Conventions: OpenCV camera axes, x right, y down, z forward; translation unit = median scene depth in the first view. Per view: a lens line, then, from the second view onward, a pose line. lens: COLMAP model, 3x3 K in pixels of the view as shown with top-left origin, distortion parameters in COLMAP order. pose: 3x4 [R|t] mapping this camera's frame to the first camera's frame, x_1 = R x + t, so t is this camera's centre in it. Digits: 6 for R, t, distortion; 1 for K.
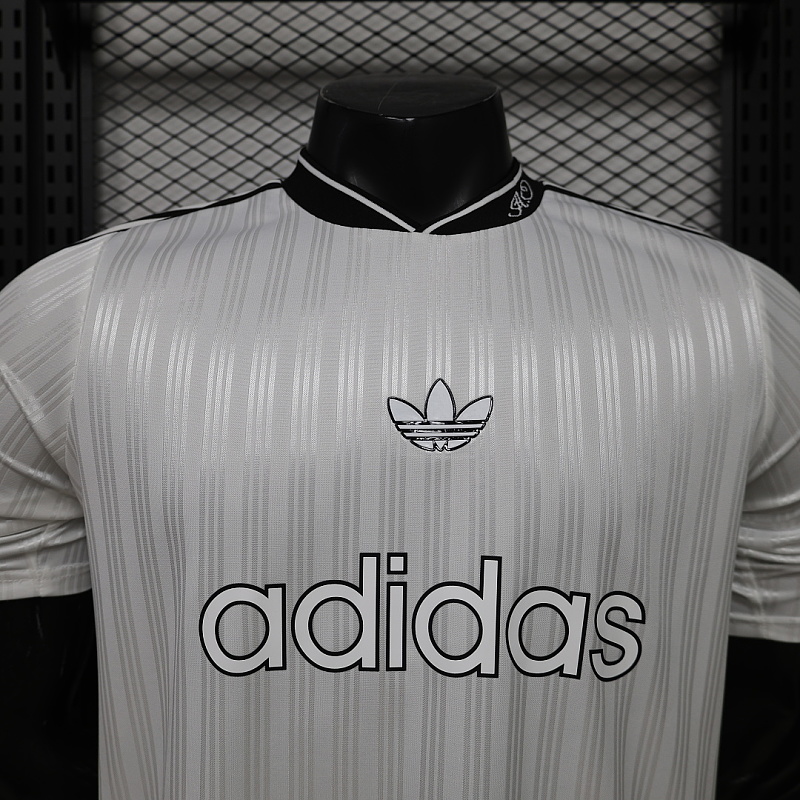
lens RADIAL K [[772.4, 0, 400.8], [0, 772.4, 398.9], [0, 0, 1]] dist [-0.005714, 0.000000]
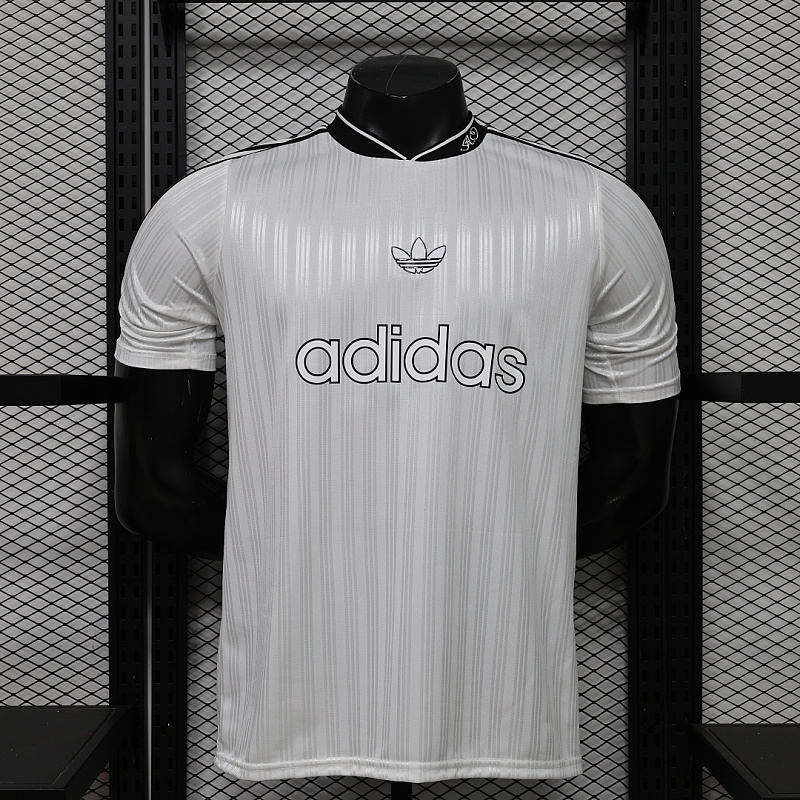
lens RADIAL K [[1348.7, 0, 400.2], [0, 1348.7, 401.8], [0, 0, 1]] dist [0.012834, 0.000000]
pose [[0.999966, -0.000046, -0.008273, 0.030655], [-0.000069, 0.999904, -0.013884, 0.406079], [0.008273, 0.013885, 0.999869, -2.216309]]
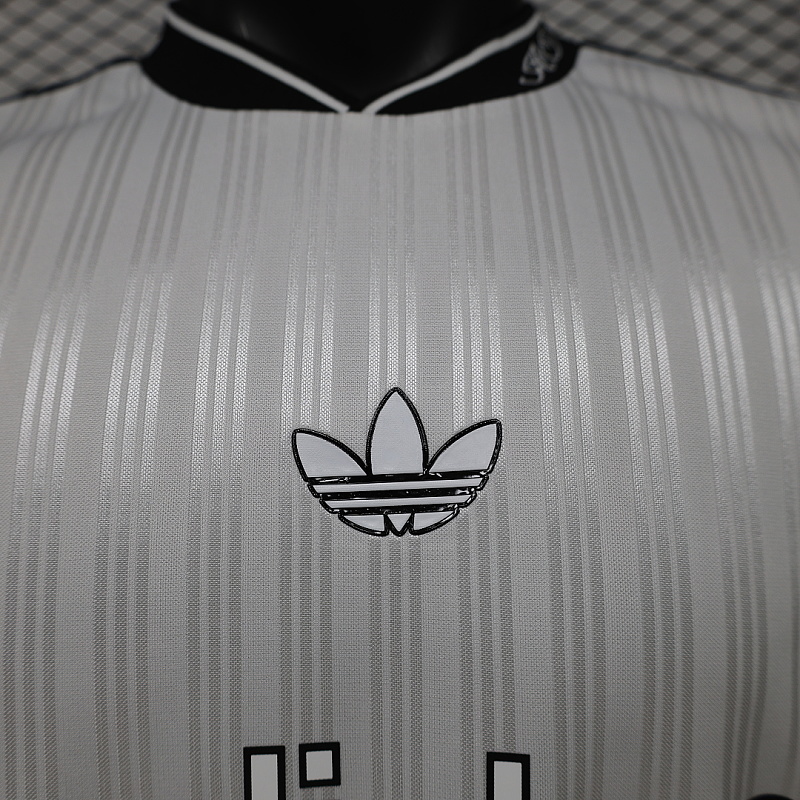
lens RADIAL K [[772.4, 0, 402.3], [0, 772.4, 399.2], [0, 0, 1]] dist [-0.005714, 0.000000]
pose [[0.999102, -0.037790, -0.019148, 0.061515], [0.038527, 0.998468, 0.039708, -0.037197], [0.017618, -0.040410, 0.999028, 0.470534]]
